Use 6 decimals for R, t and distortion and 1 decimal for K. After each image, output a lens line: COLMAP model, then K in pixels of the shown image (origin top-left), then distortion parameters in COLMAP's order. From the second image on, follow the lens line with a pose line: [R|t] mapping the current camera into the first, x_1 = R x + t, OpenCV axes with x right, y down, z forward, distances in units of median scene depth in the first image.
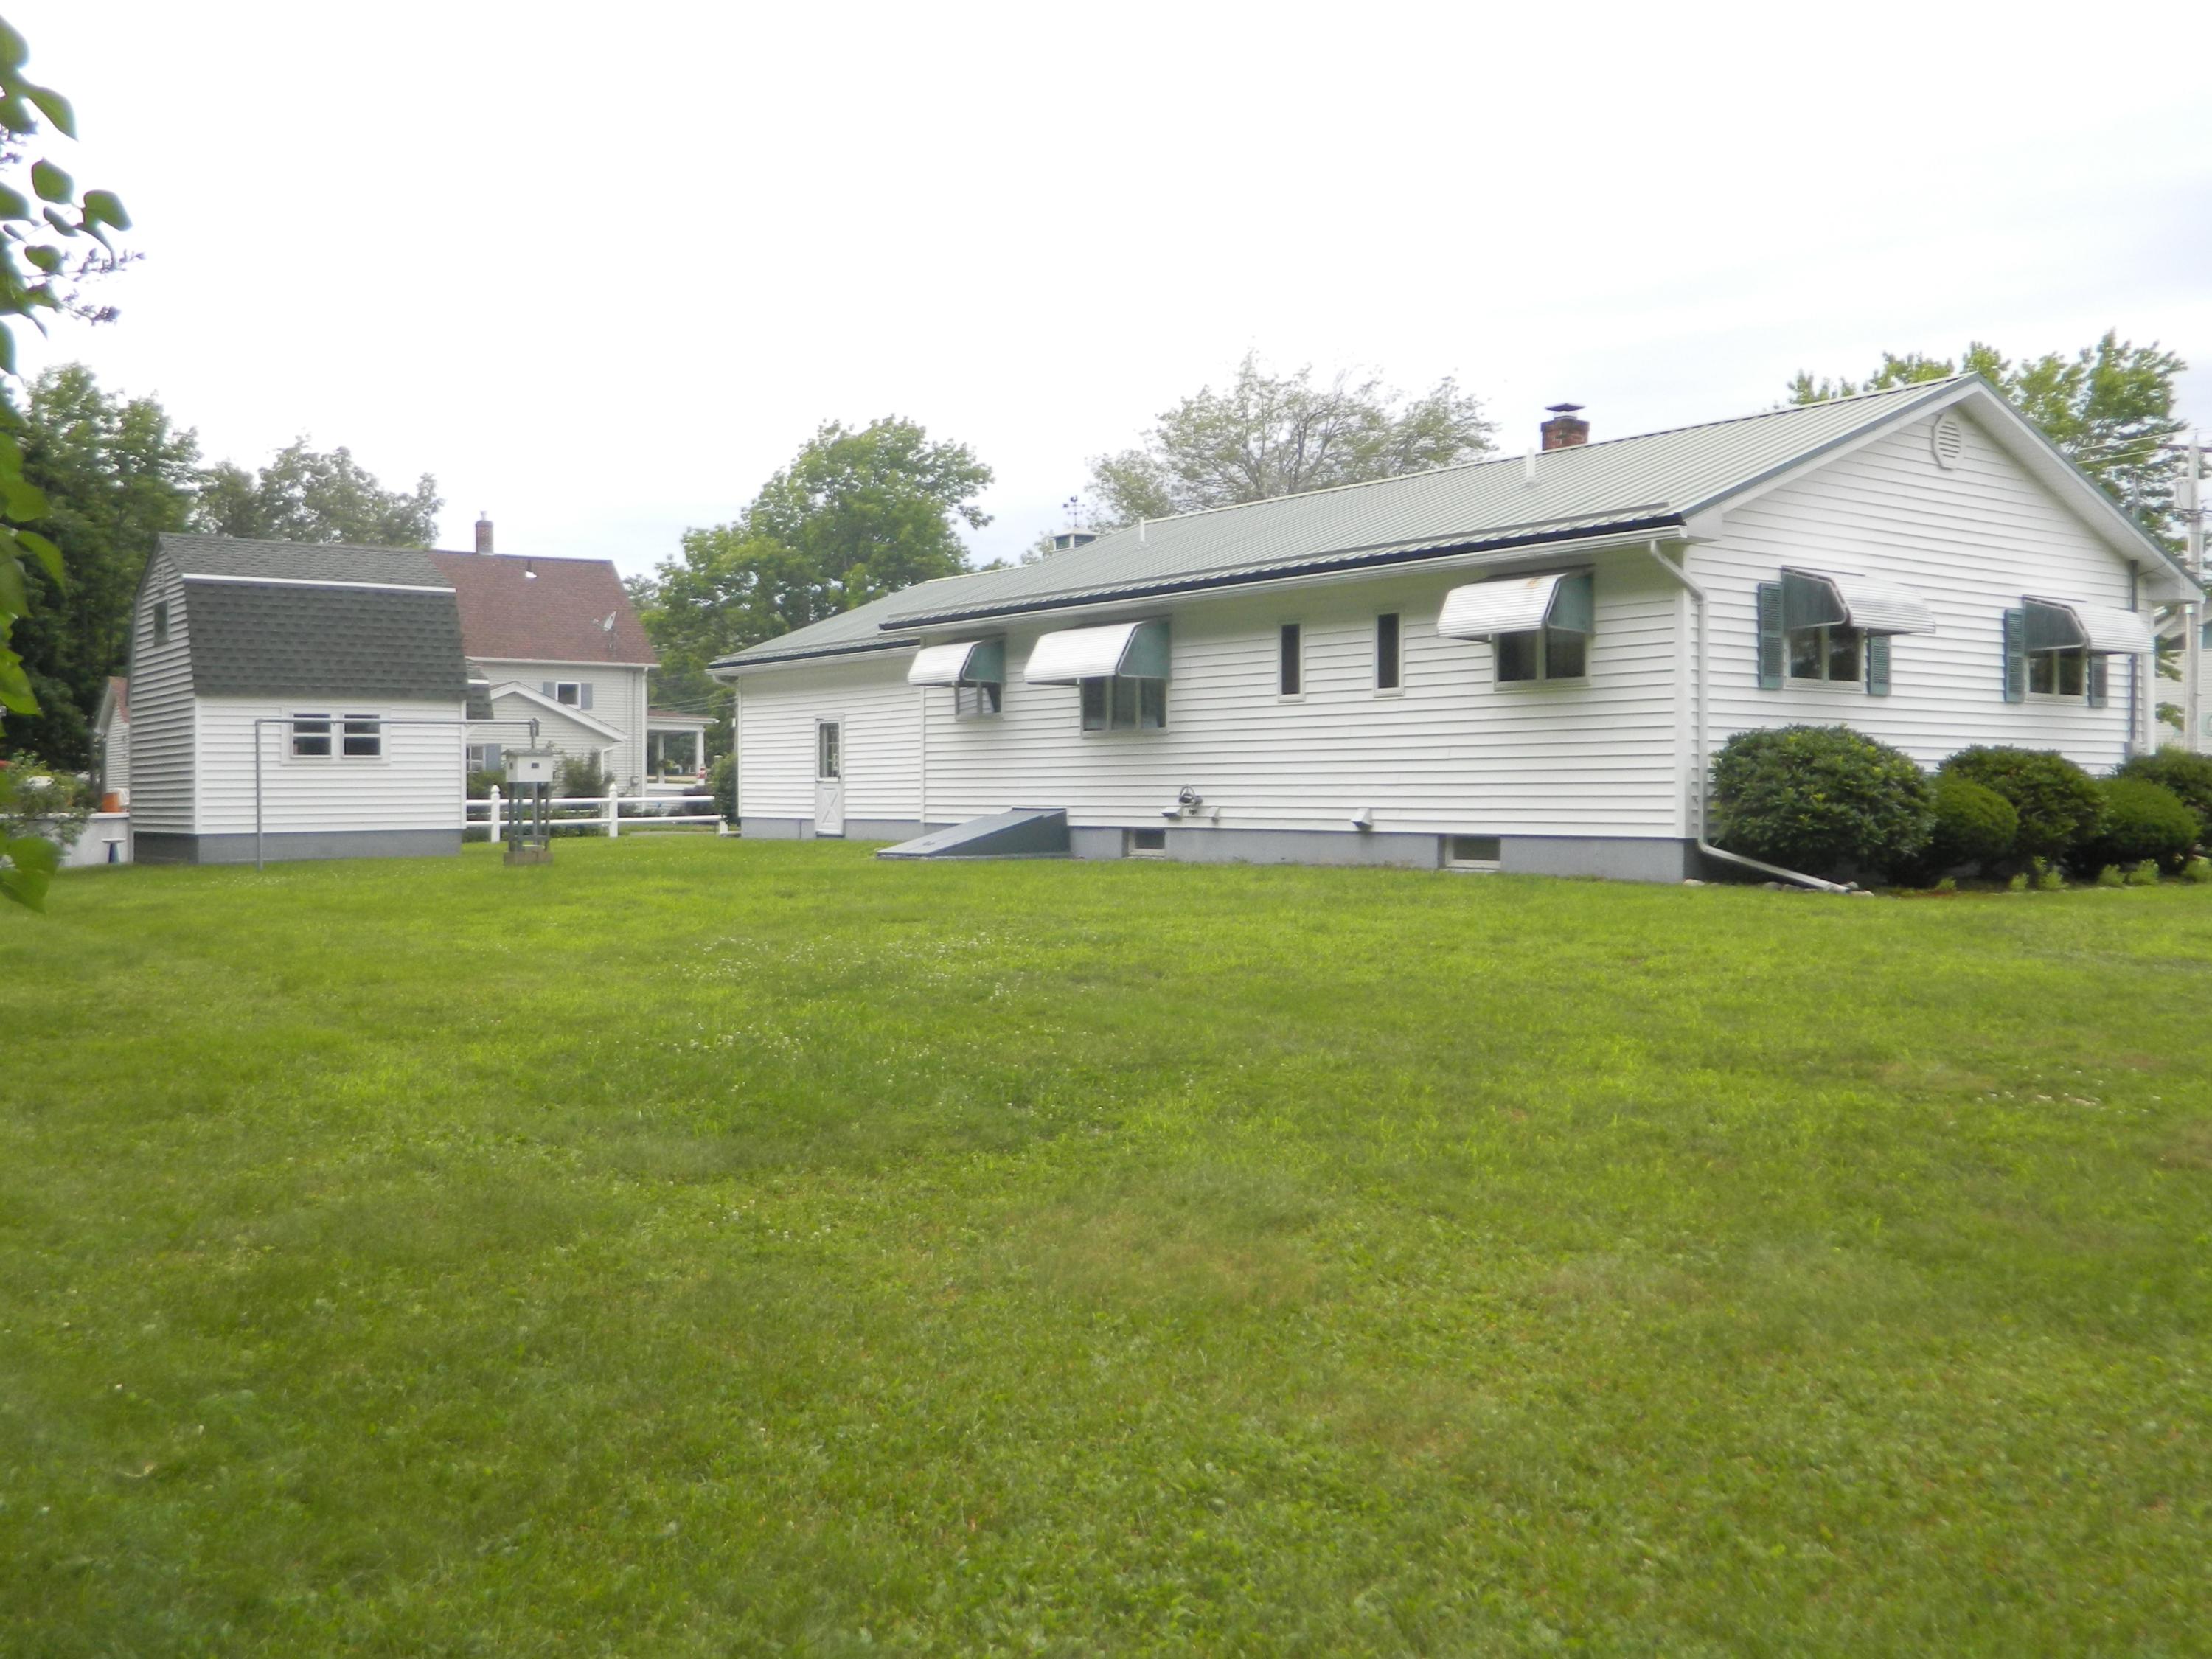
lens RADIAL K [[1790.7, 0, 1113.0], [0, 1790.7, 809.9], [0, 0, 1]] dist [-0.038028, 0.001787]
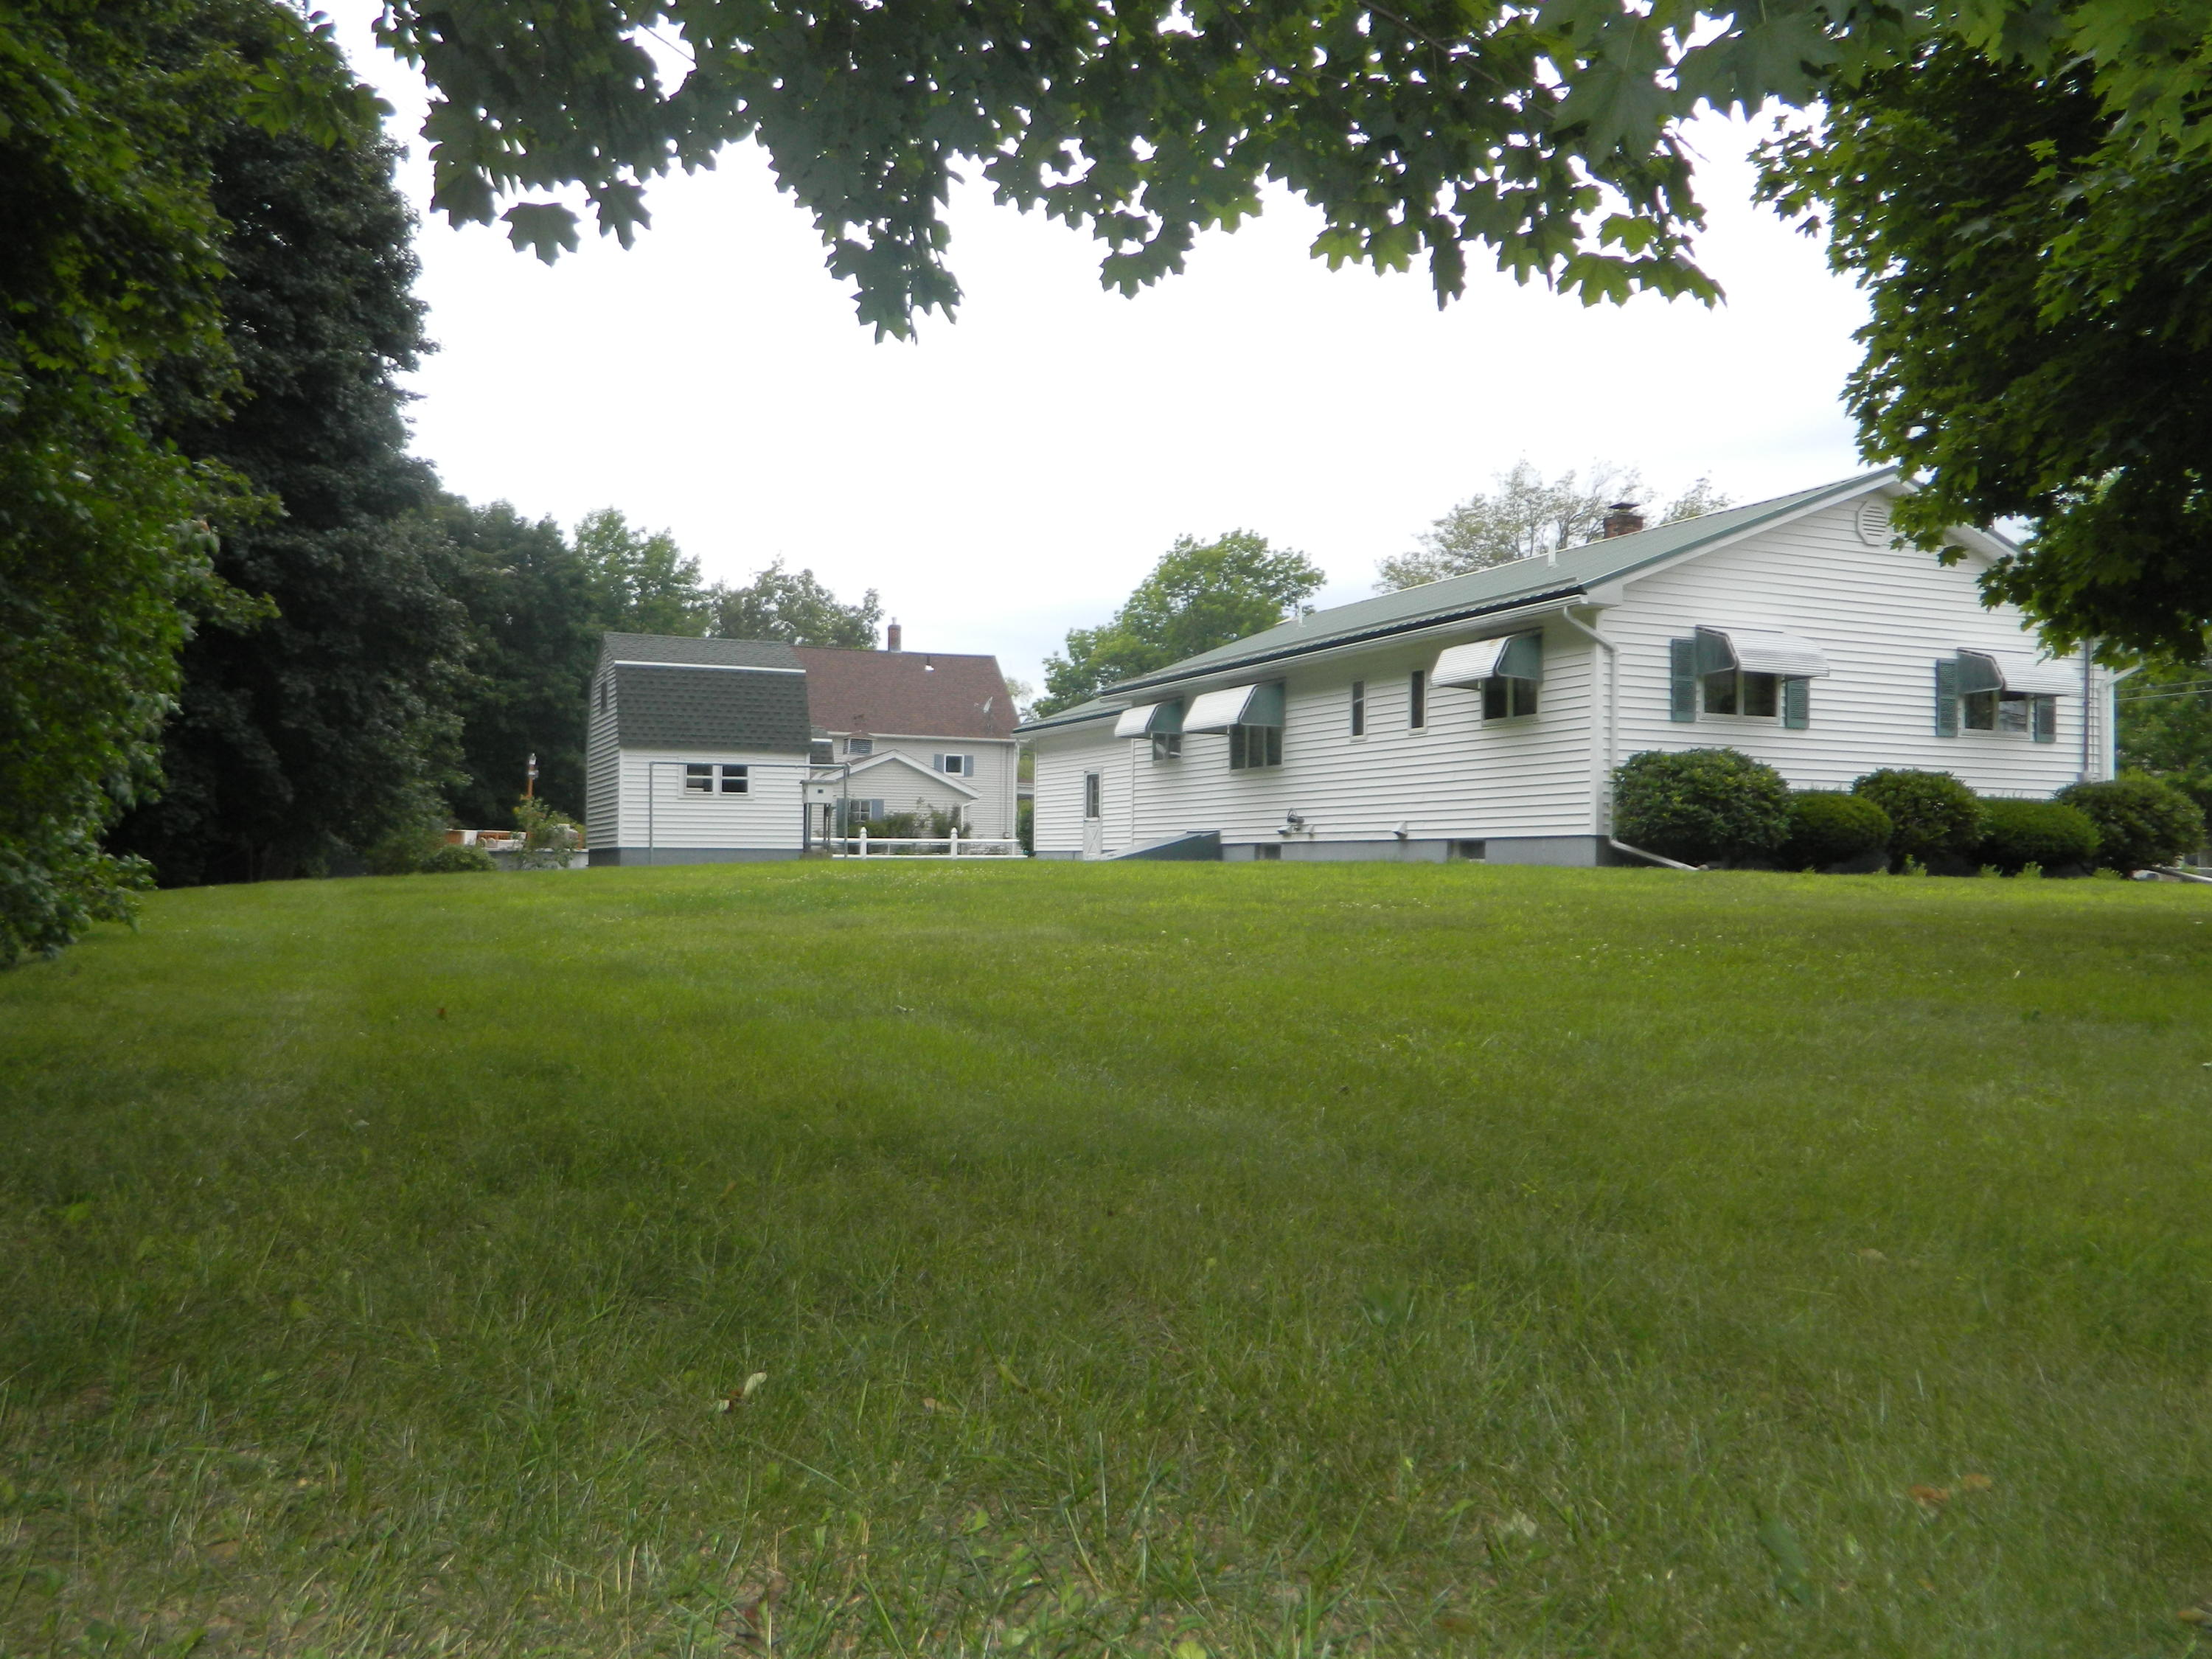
lens RADIAL K [[1638.3, 0, 1106.0], [0, 1638.3, 829.5], [0, 0, 1]] dist [-0.041463, -0.001908]
pose [[0.969819, 0.008011, -0.243696, 0.165792], [-0.016527, 0.999321, -0.032921, 0.035613], [0.243267, 0.035955, 0.969293, -0.148501]]
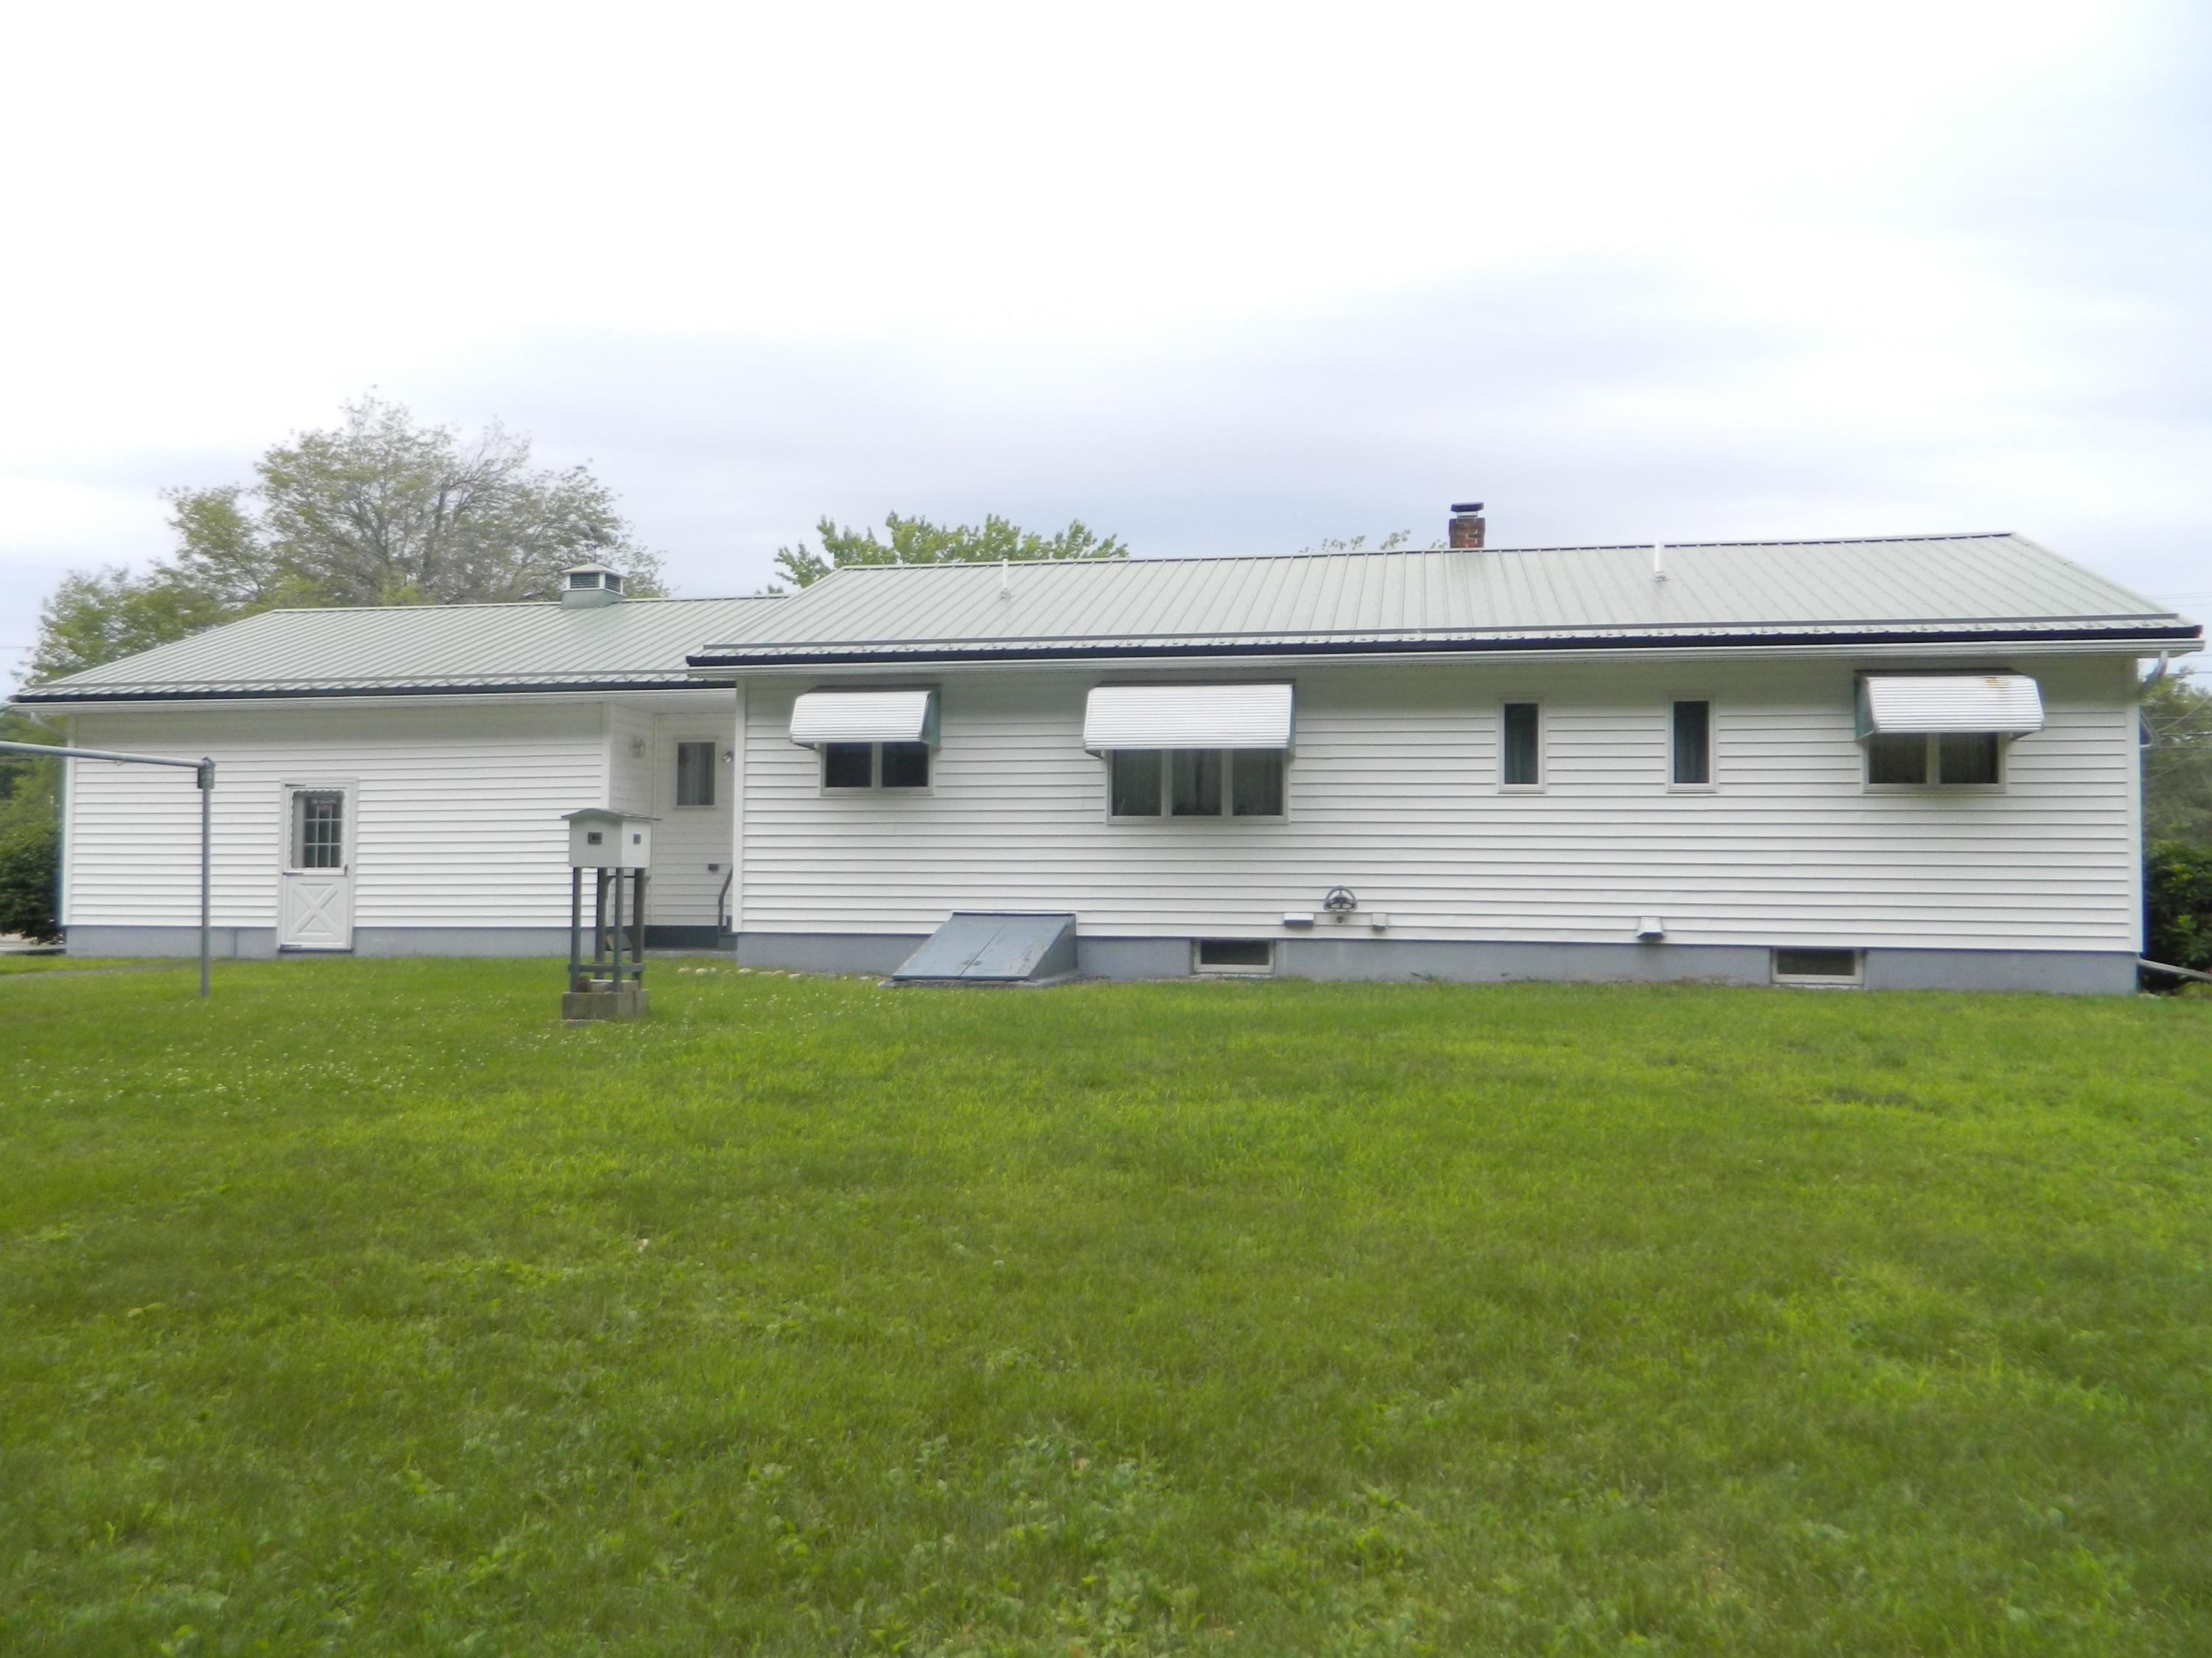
lens RADIAL K [[1739.1, 0, 1098.6], [0, 1739.1, 810.6], [0, 0, 1]] dist [0.028403, -0.014574]
pose [[0.790054, 0.050535, 0.610951, -0.452556], [-0.008628, 0.997415, -0.071343, 0.007827], [-0.612977, 0.051093, 0.788447, 0.364315]]
